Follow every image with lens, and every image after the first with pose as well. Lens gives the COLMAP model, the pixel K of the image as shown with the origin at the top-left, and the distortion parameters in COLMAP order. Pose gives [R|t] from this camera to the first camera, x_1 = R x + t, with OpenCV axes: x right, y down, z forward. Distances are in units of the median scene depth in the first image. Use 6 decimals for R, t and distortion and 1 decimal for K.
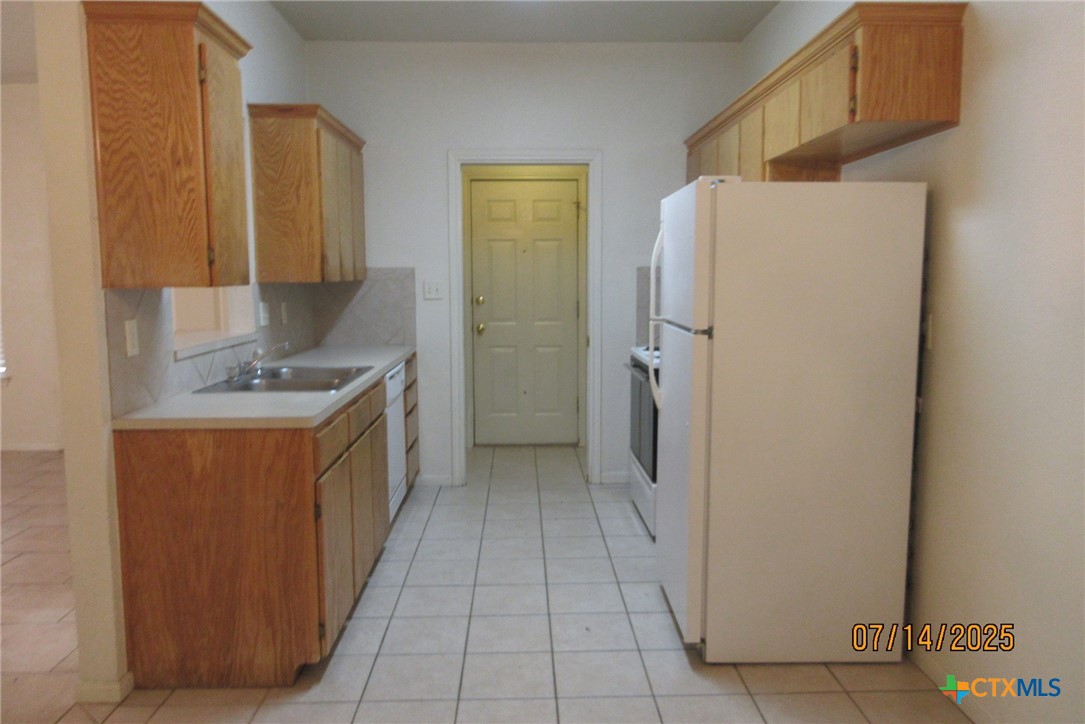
lens RADIAL K [[800.1, 0, 542.4], [0, 800.1, 362.9], [0, 0, 1]] dist [-0.009619, 0.007211]
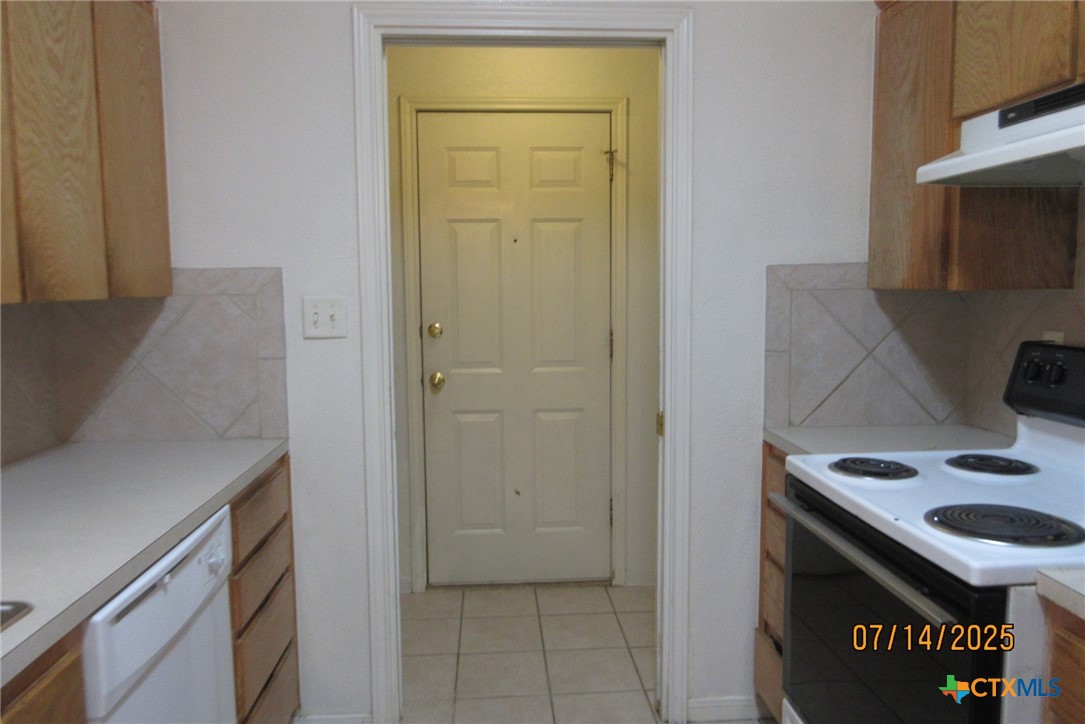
lens RADIAL K [[800.1, 0, 542.9], [0, 800.1, 358.9], [0, 0, 1]] dist [-0.009619, 0.007211]
pose [[0.999344, -0.008362, 0.035228, -0.023781], [0.008895, 0.999848, -0.015008, -0.049542], [-0.035097, 0.015312, 0.999267, 0.450686]]
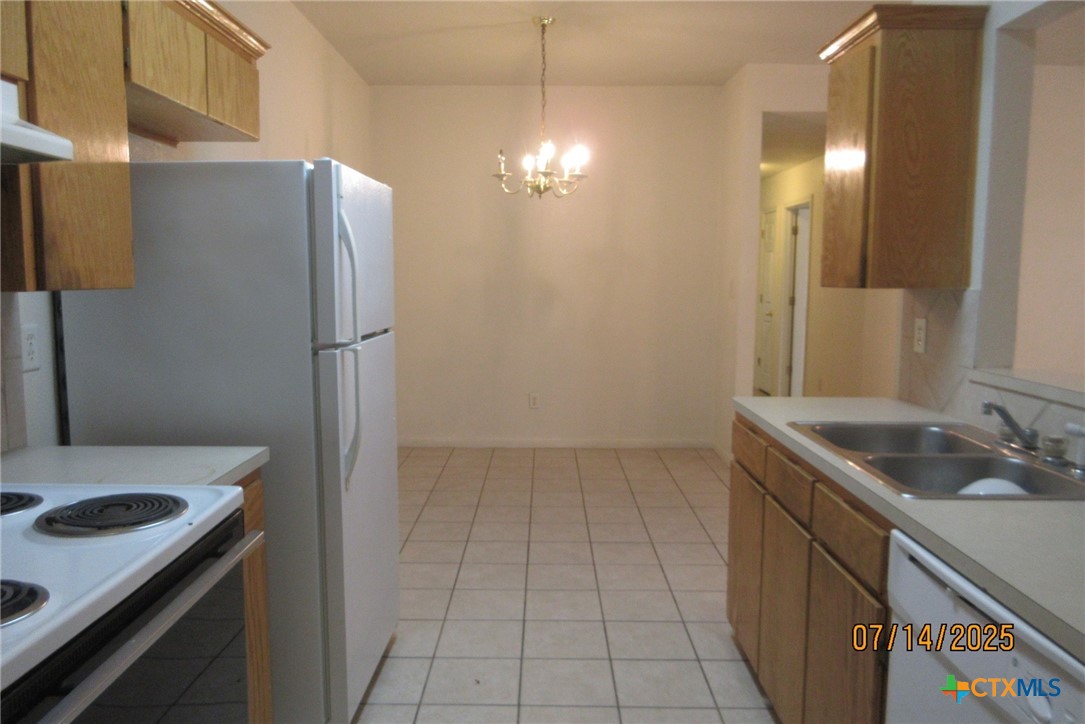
lens RADIAL K [[800.1, 0, 543.6], [0, 800.1, 358.7], [0, 0, 1]] dist [-0.009619, 0.007211]
pose [[-0.999413, -0.004191, 0.034001, -0.219830], [0.003096, 0.977377, 0.211481, -0.994230], [-0.034118, 0.211462, -0.976791, 8.991622]]
